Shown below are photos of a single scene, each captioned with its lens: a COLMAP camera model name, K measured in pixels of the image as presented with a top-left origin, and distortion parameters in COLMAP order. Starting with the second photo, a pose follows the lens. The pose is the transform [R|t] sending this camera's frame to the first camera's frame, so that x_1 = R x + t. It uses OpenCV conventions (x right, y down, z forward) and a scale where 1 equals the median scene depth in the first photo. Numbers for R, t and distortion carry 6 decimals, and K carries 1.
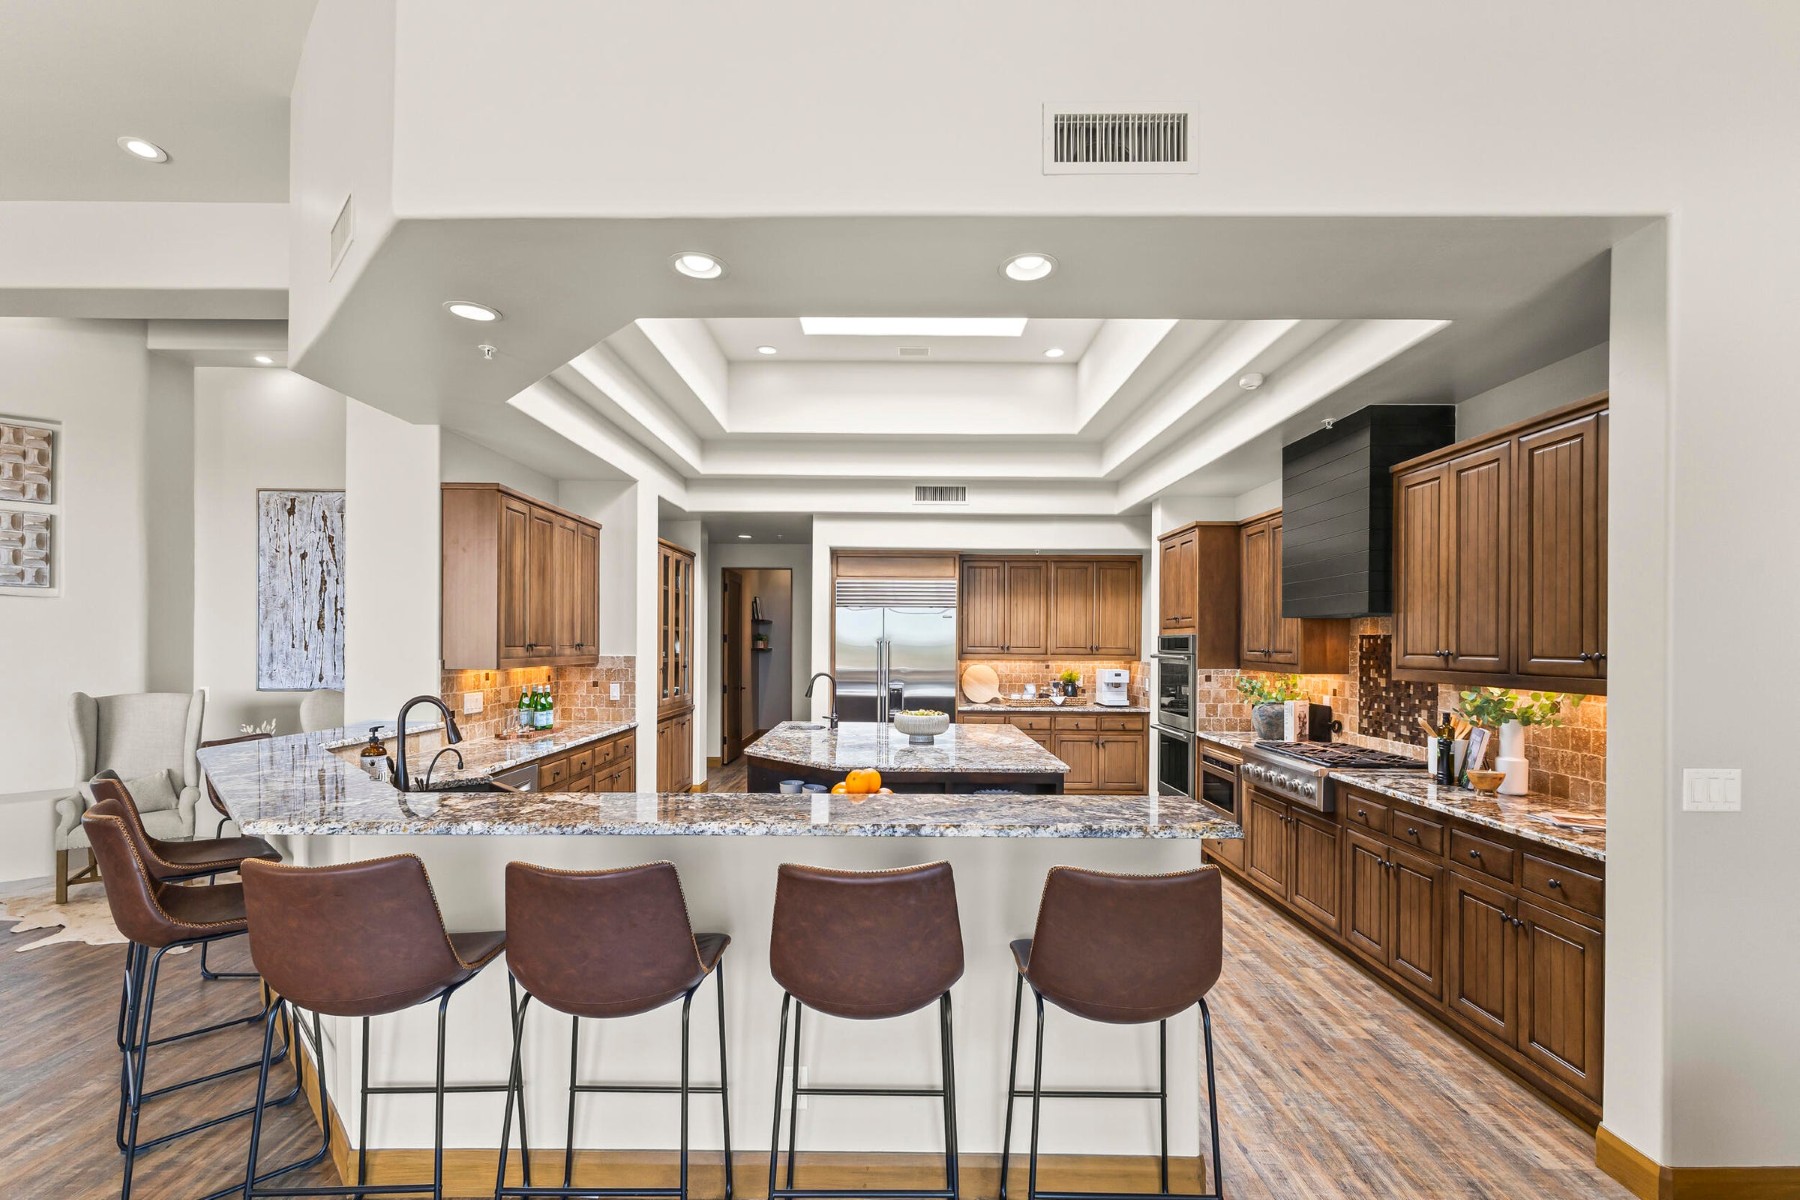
lens RADIAL K [[776.4, 0, 907.2], [0, 776.4, 643.5], [0, 0, 1]] dist [0.010880, -0.000441]
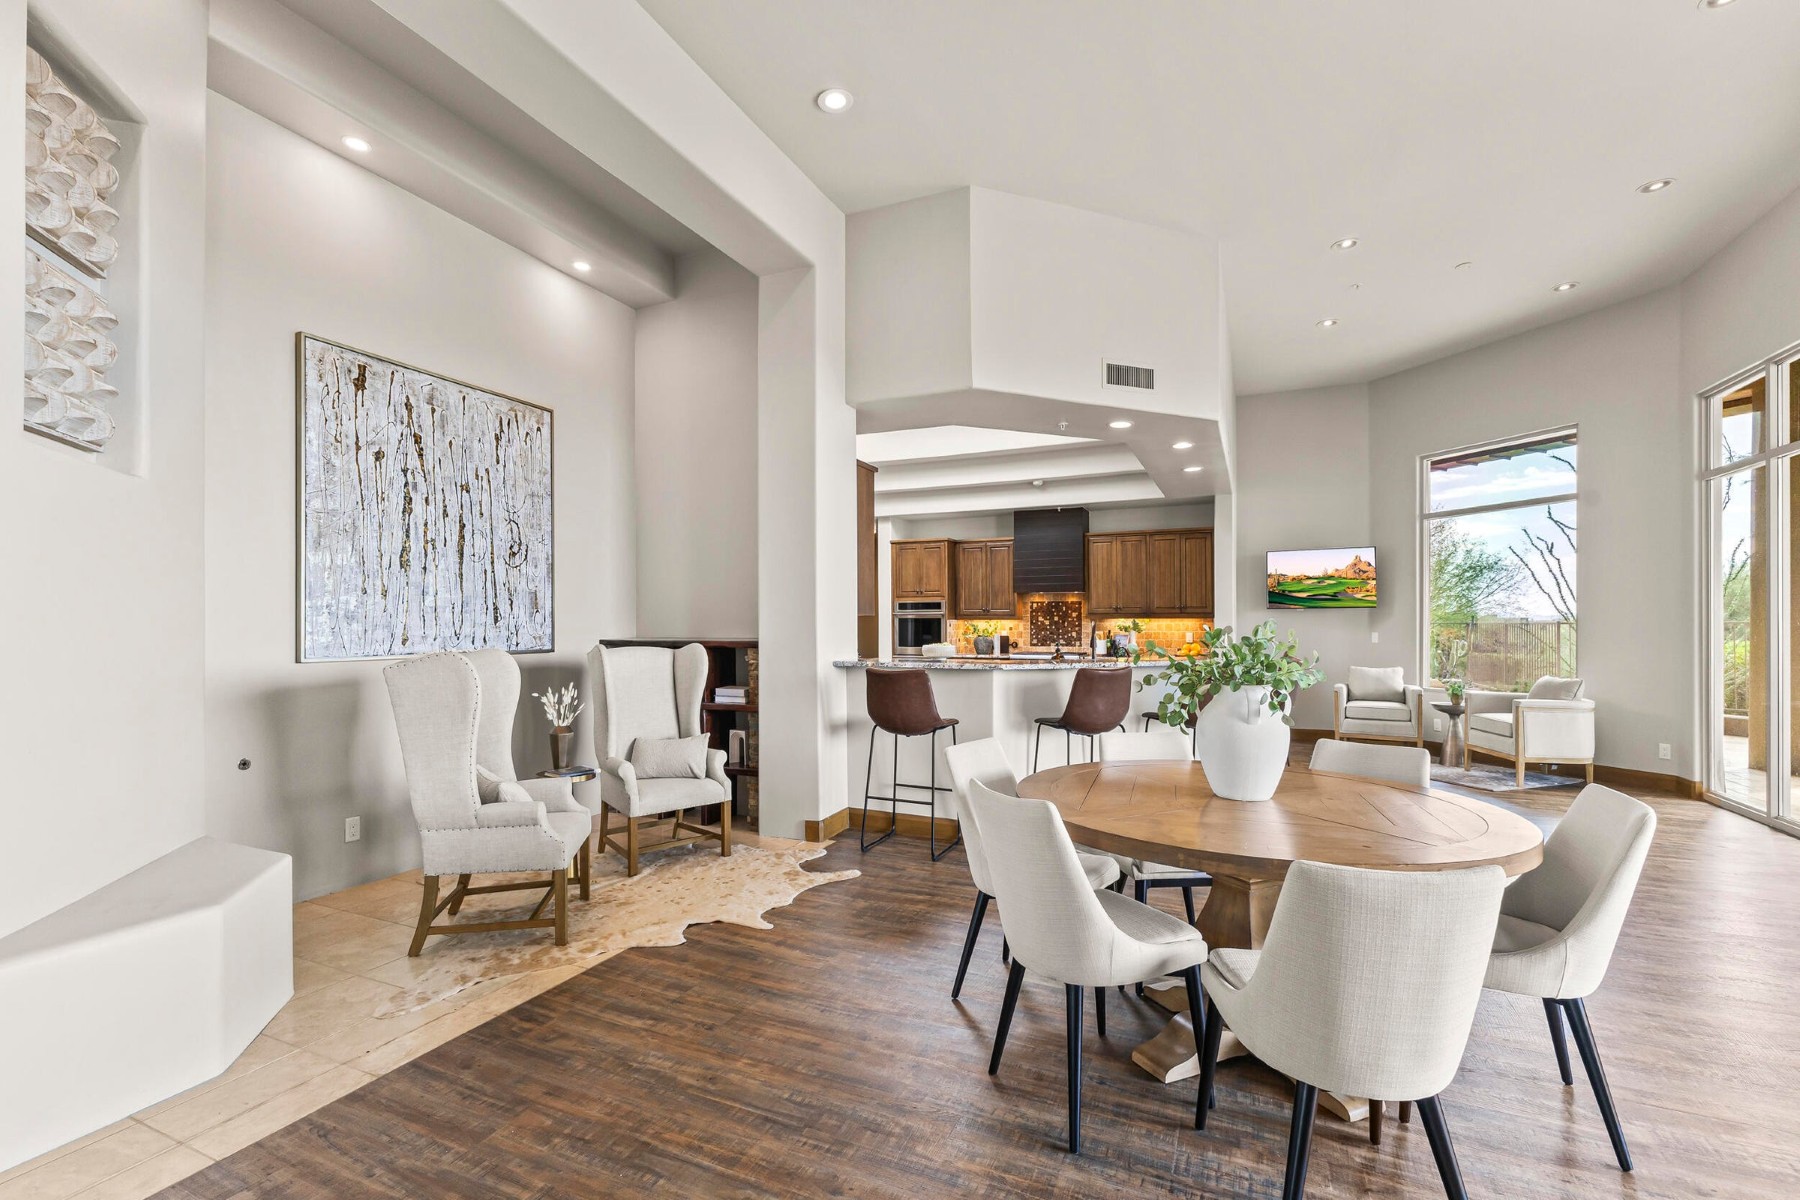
lens RADIAL K [[762.0, 0, 911.9], [0, 762.0, 630.3], [0, 0, 1]] dist [0.000800, -0.000287]
pose [[0.414556, -0.014366, 0.909910, -1.245596], [0.007990, 0.999894, 0.012146, 0.033904], [-0.909989, 0.002235, 0.414627, 0.336422]]
